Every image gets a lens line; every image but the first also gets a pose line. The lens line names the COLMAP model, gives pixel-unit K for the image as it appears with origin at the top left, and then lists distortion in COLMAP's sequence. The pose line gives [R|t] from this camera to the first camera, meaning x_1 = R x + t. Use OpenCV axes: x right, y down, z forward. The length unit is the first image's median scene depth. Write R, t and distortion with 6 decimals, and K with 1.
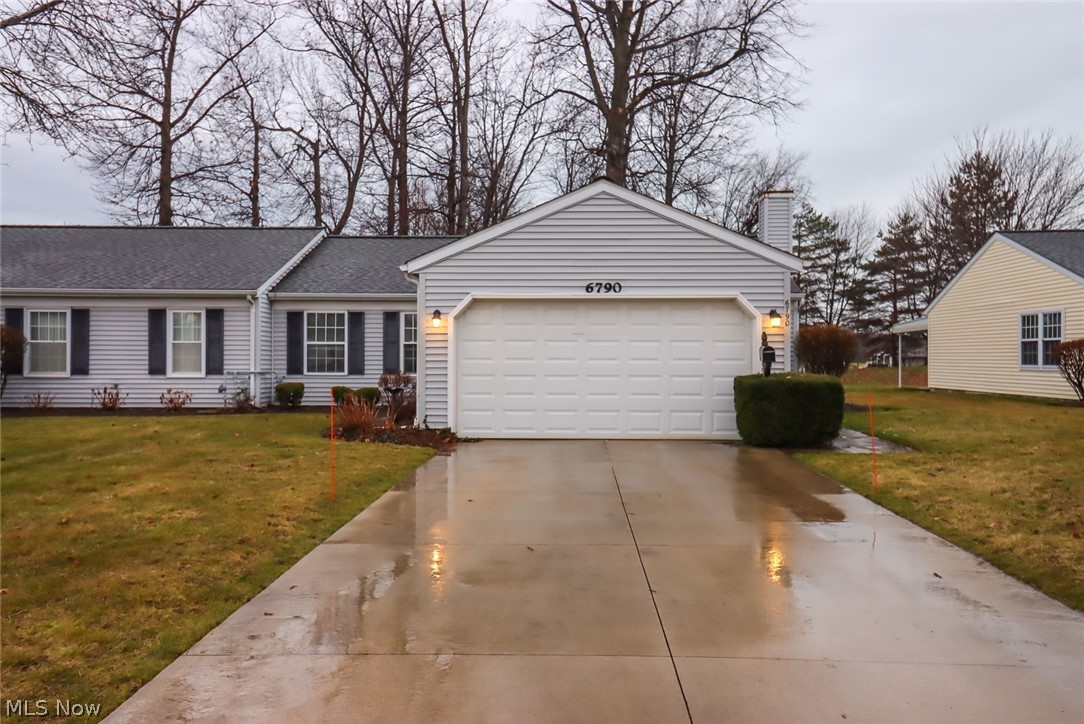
lens RADIAL K [[848.5, 0, 545.1], [0, 848.5, 366.4], [0, 0, 1]] dist [0.054350, 0.007550]
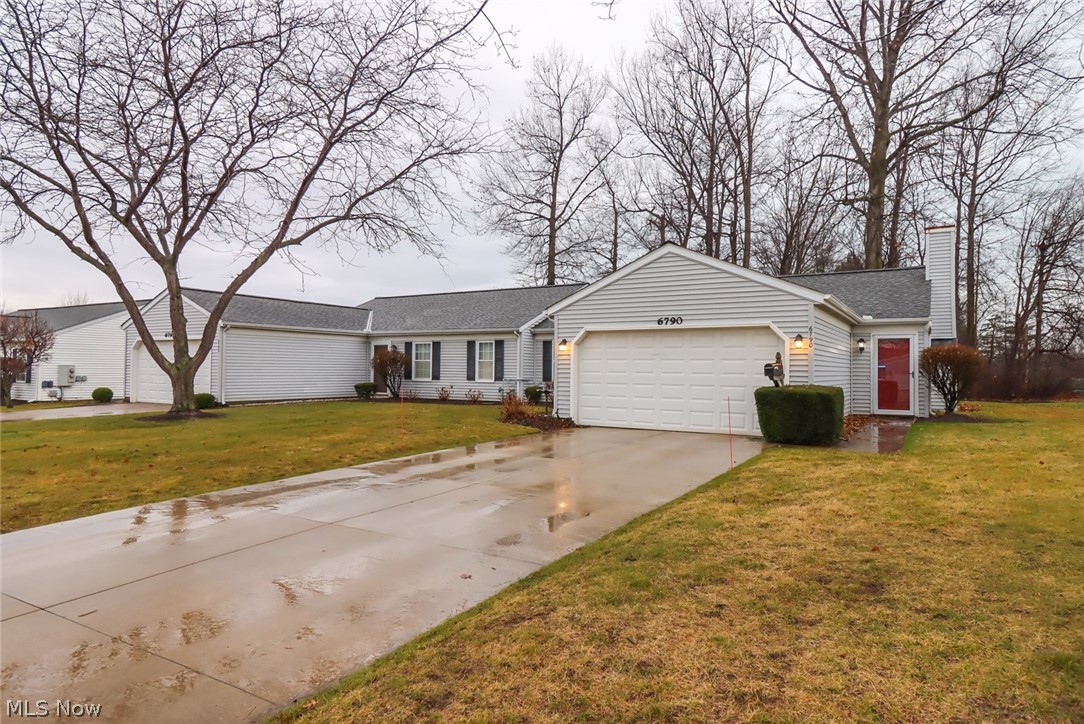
lens RADIAL K [[653.7, 0, 541.1], [0, 653.7, 364.9], [0, 0, 1]] dist [0.007279, 0.000977]
pose [[0.857220, 0.002687, -0.514944, 0.314531], [-0.014048, 0.999736, -0.018168, 0.000802], [0.514759, 0.022807, 0.857031, -0.013450]]
